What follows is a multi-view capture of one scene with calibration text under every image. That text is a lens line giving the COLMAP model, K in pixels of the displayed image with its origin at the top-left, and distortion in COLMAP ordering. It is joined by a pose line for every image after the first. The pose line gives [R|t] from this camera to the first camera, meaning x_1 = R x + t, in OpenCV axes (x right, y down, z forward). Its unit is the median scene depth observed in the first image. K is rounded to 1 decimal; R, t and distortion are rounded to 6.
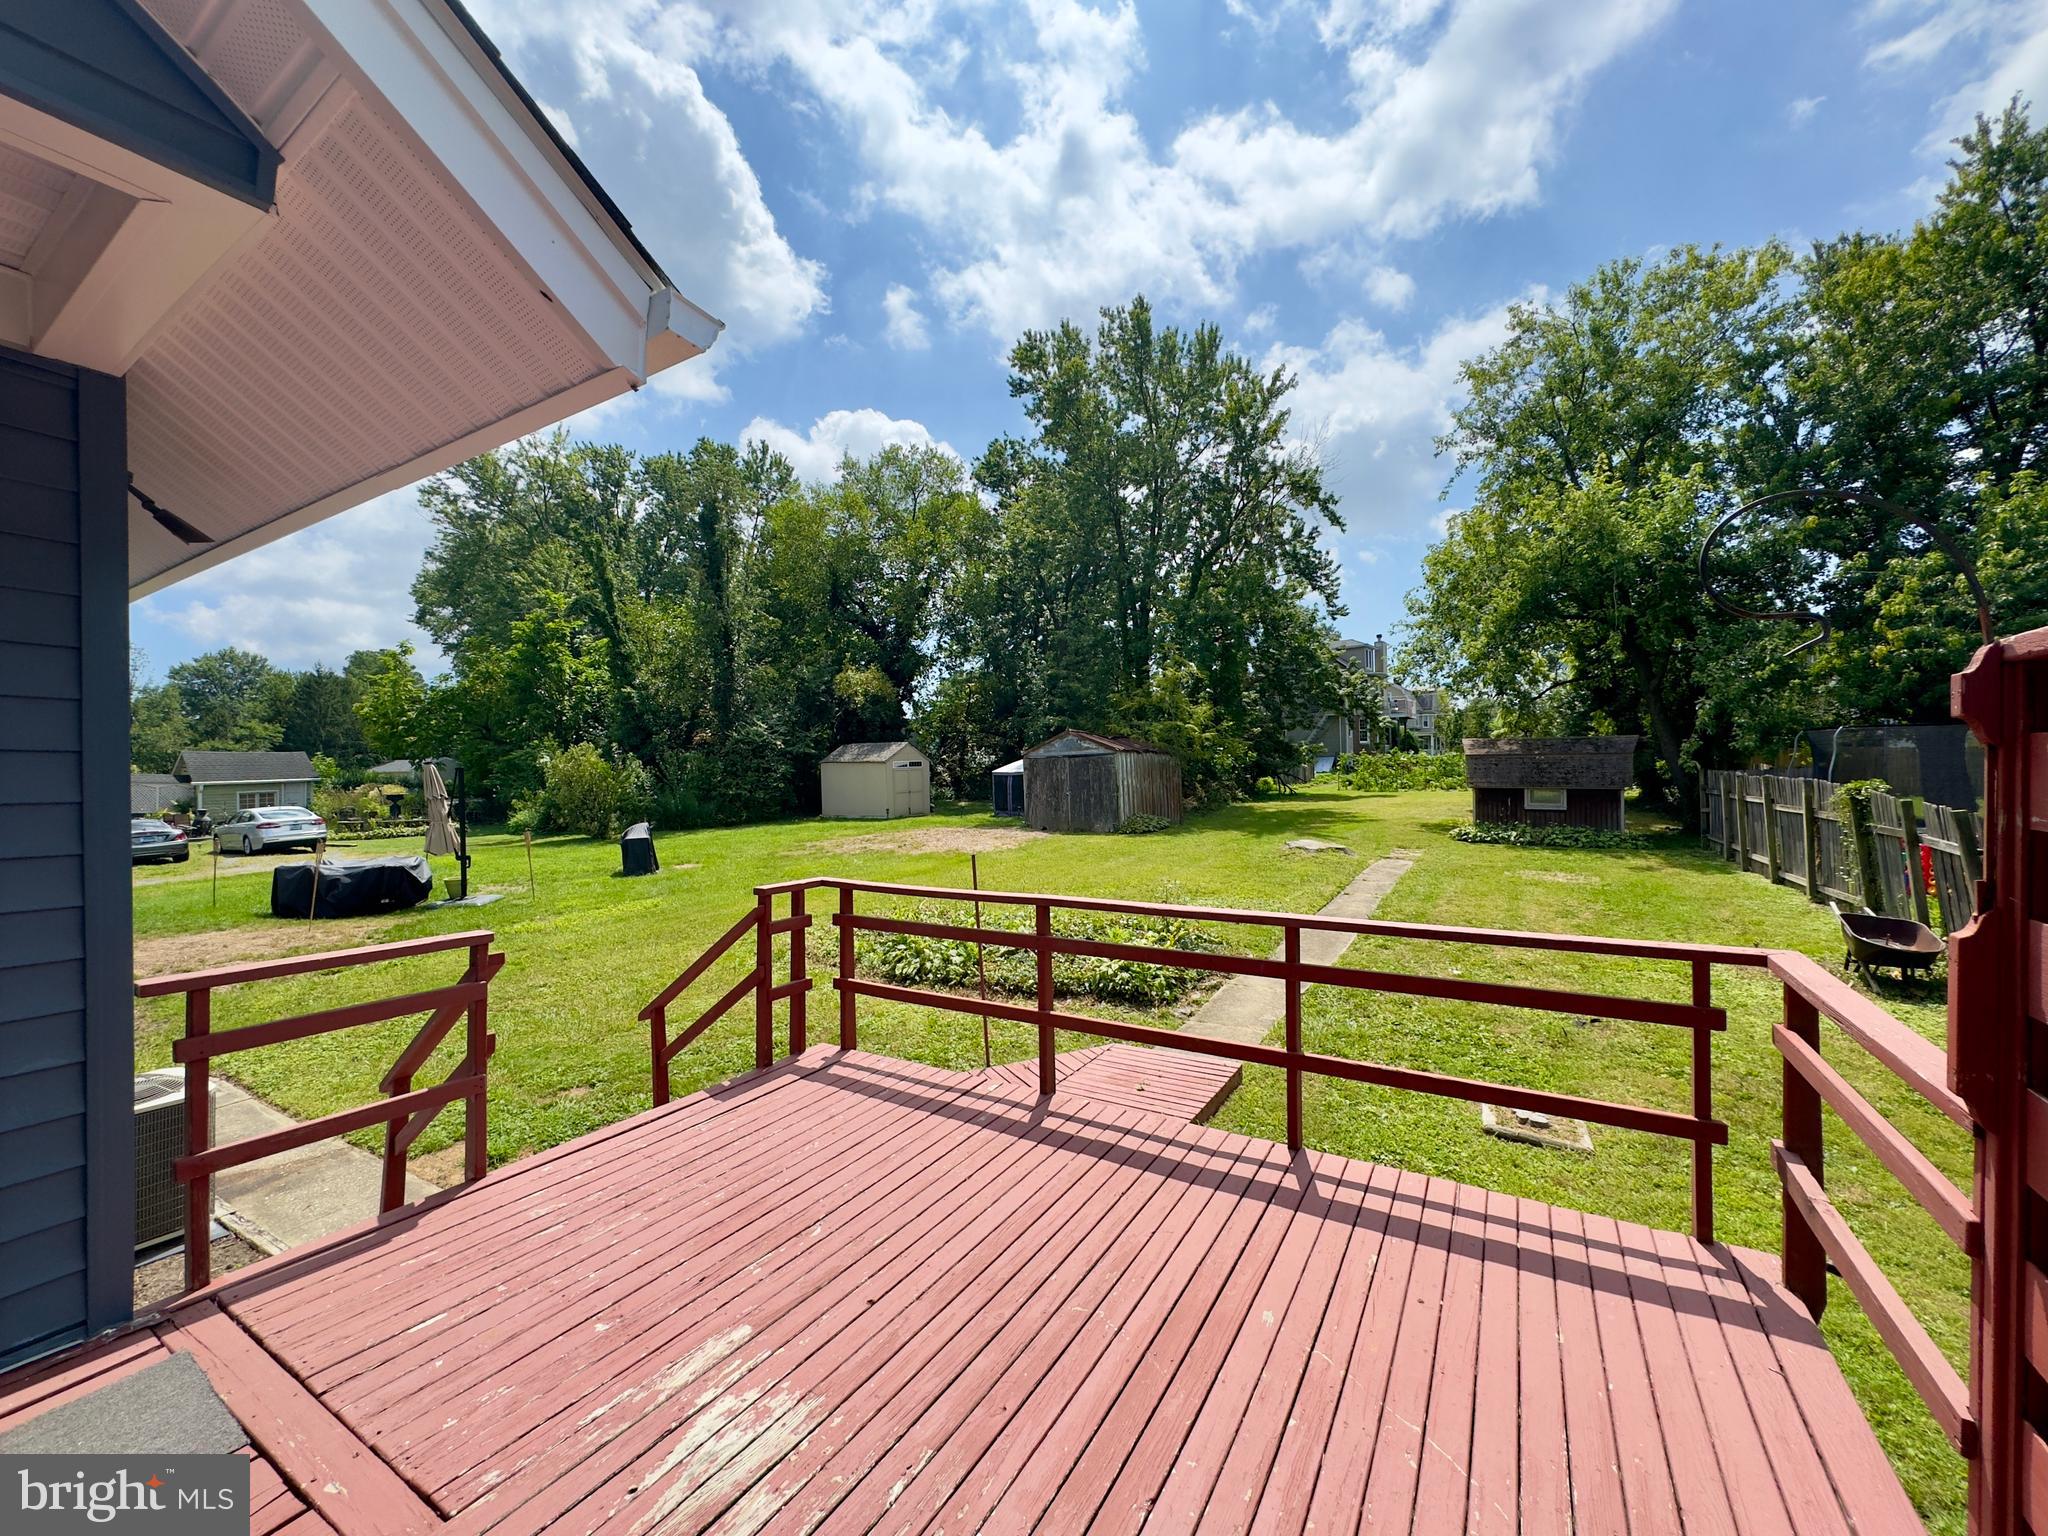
lens RADIAL K [[817.9, 0, 1014.6], [0, 817.9, 768.9], [0, 0, 1]] dist [0.003210, 0.000352]
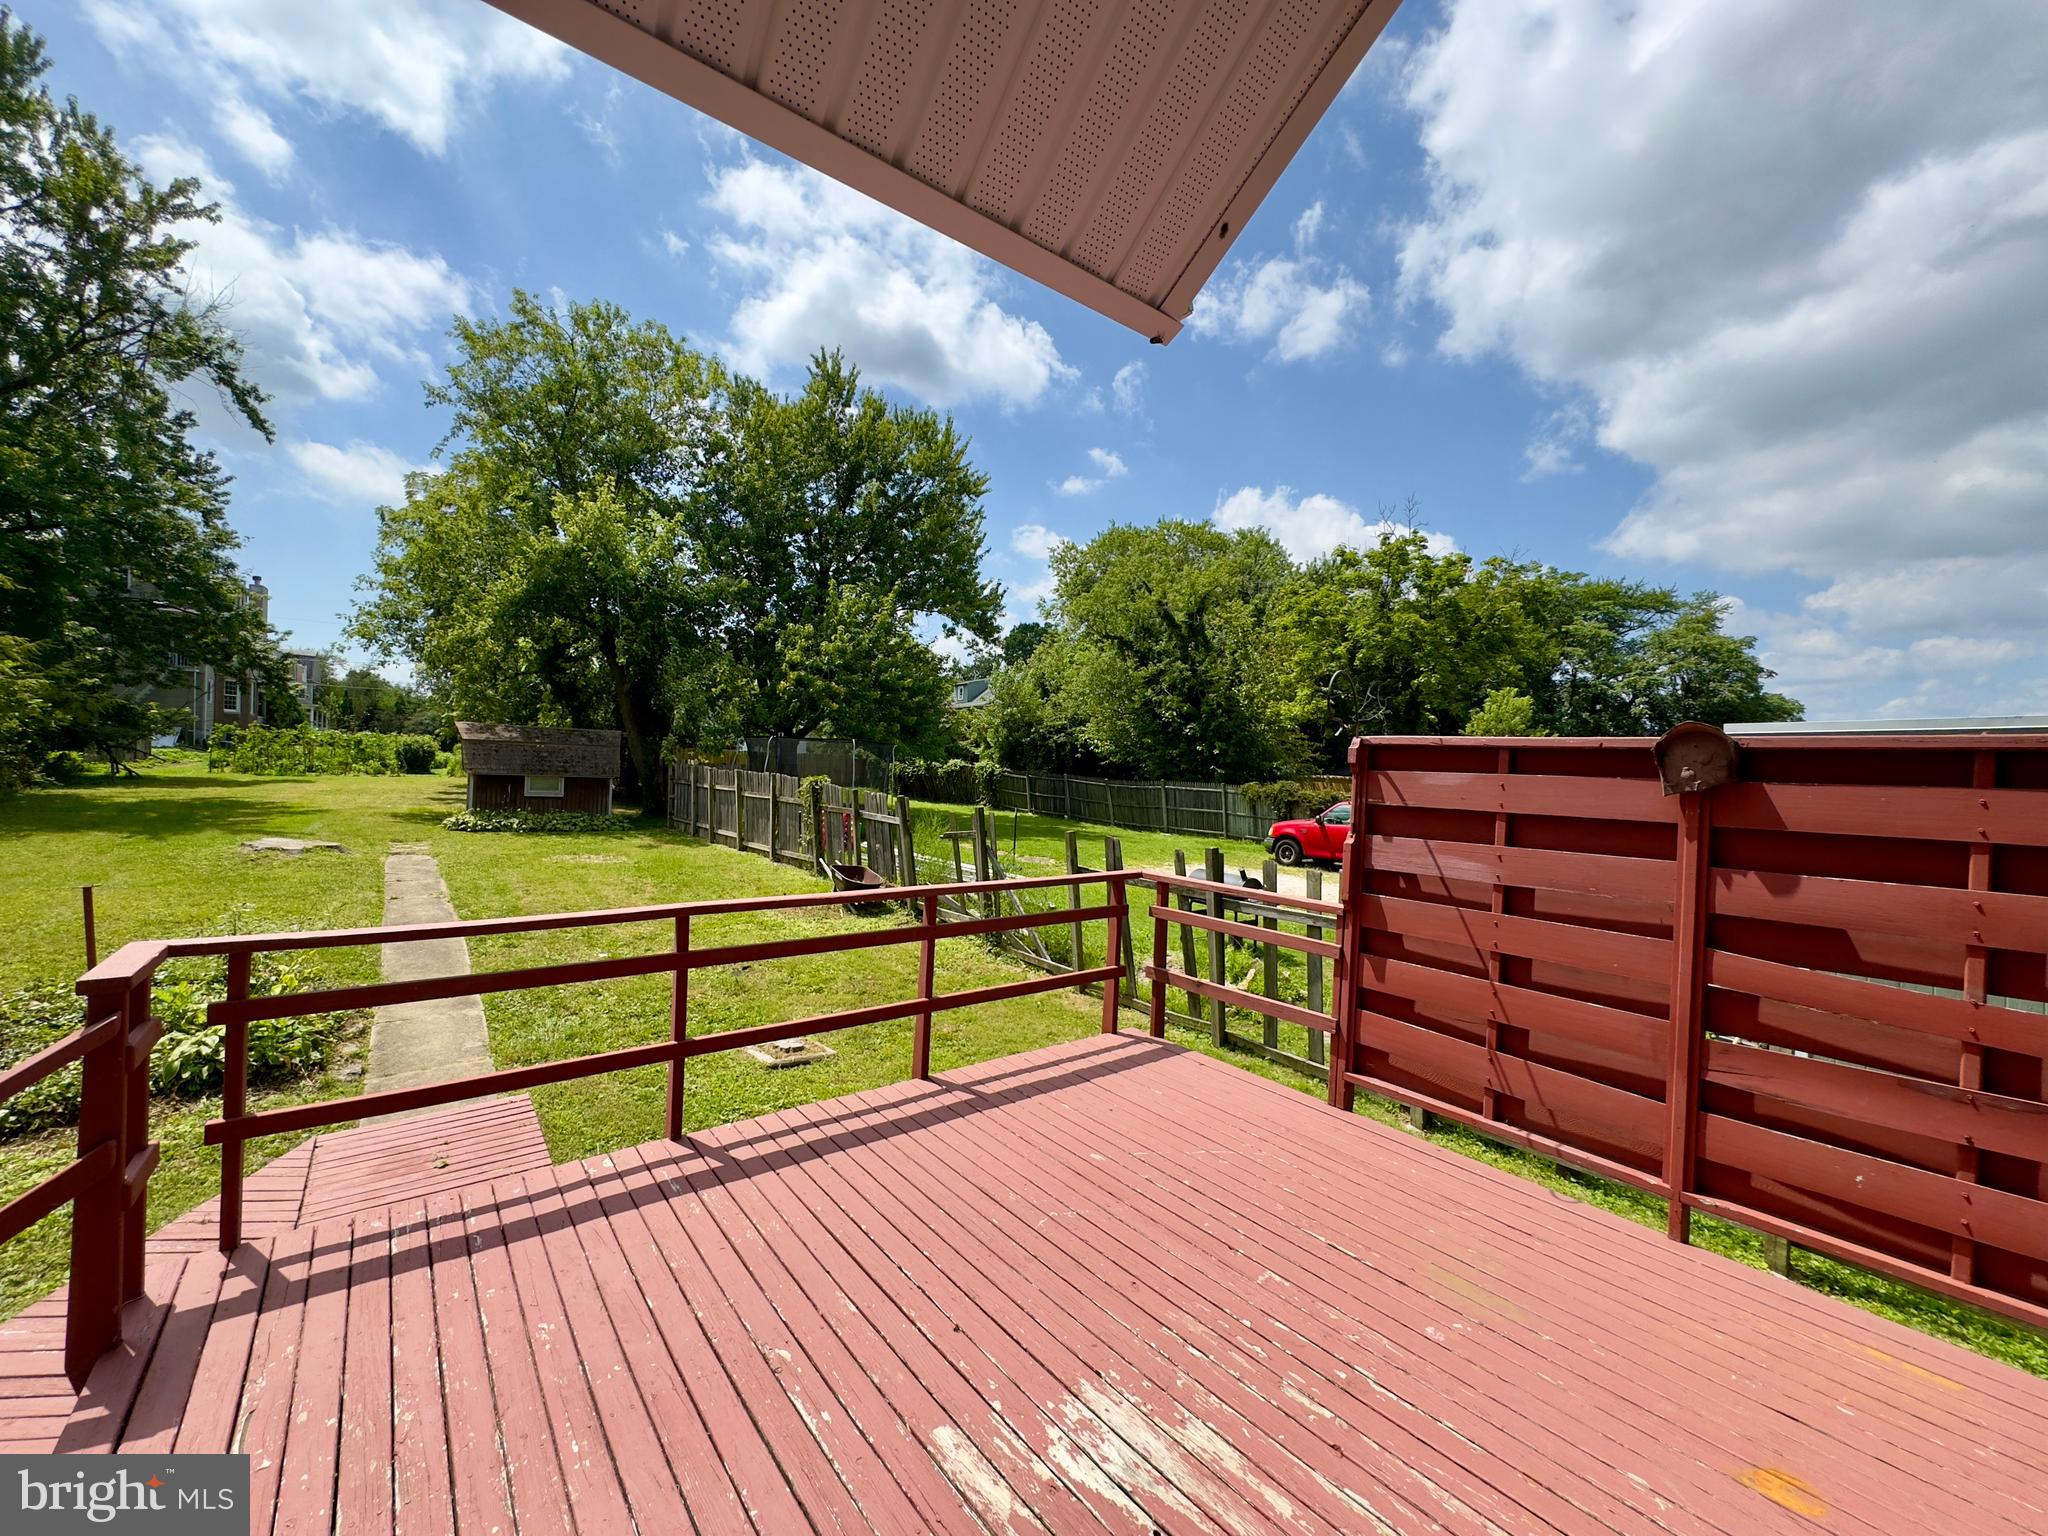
lens RADIAL K [[817.9, 0, 1020.7], [0, 817.9, 781.4], [0, 0, 1]] dist [0.003210, 0.000352]
pose [[0.348520, 0.009901, 0.937249, -0.173034], [-0.039878, 0.999195, 0.004273, 0.002747], [-0.936453, -0.038864, 0.348635, 0.105045]]
